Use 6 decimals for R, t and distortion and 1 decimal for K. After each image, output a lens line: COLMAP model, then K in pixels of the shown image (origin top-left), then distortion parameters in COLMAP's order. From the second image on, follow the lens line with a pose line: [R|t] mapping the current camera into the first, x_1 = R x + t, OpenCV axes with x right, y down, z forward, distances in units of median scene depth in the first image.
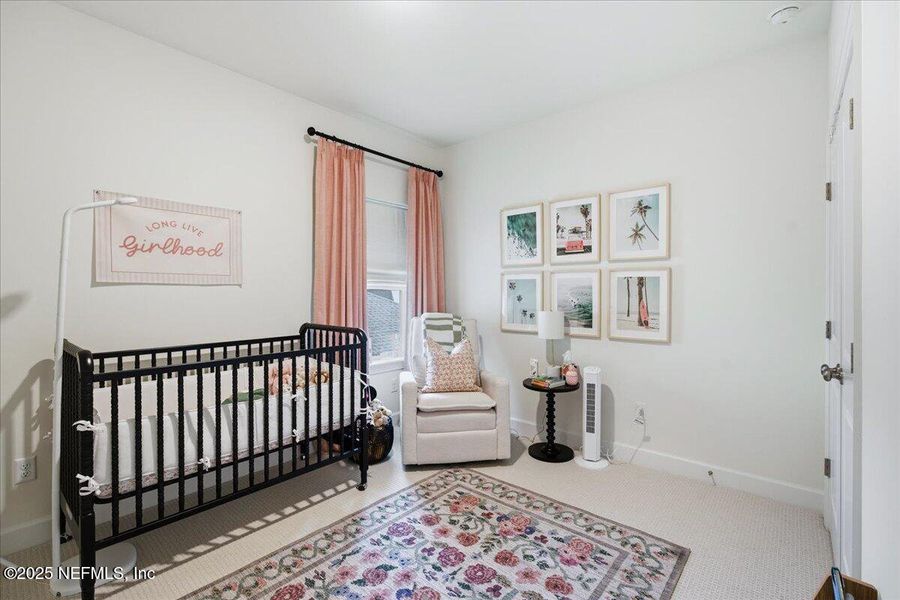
lens RADIAL K [[412.2, 0, 440.1], [0, 412.2, 293.0], [0, 0, 1]] dist [-0.004199, -0.000041]
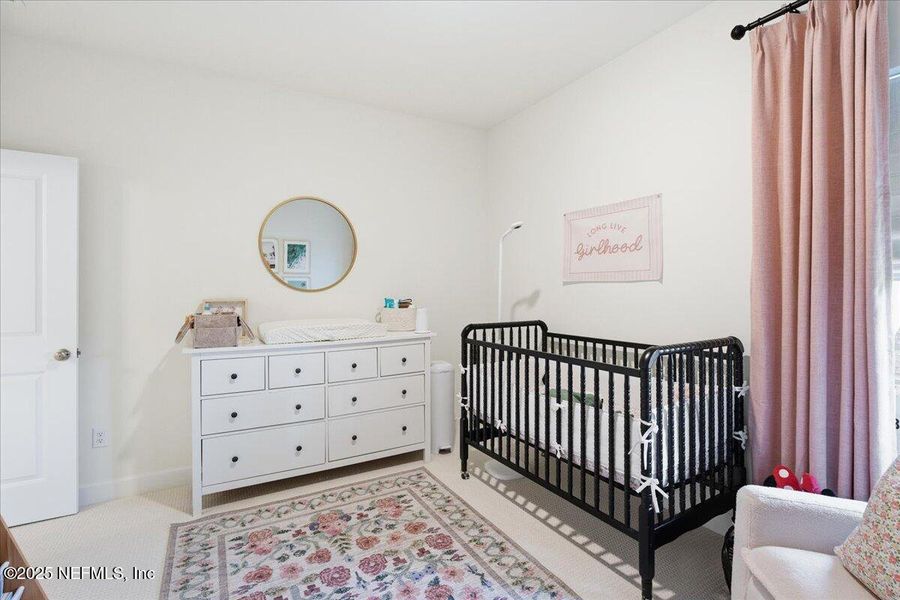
lens RADIAL K [[412.2, 0, 440.1], [0, 412.2, 293.0], [0, 0, 1]] dist [-0.004199, -0.000041]
pose [[-0.322101, 0.012738, -0.946619, 0.593554], [-0.000929, 0.999905, 0.013771, -0.007551], [0.946705, 0.005315, -0.322059, 1.074512]]
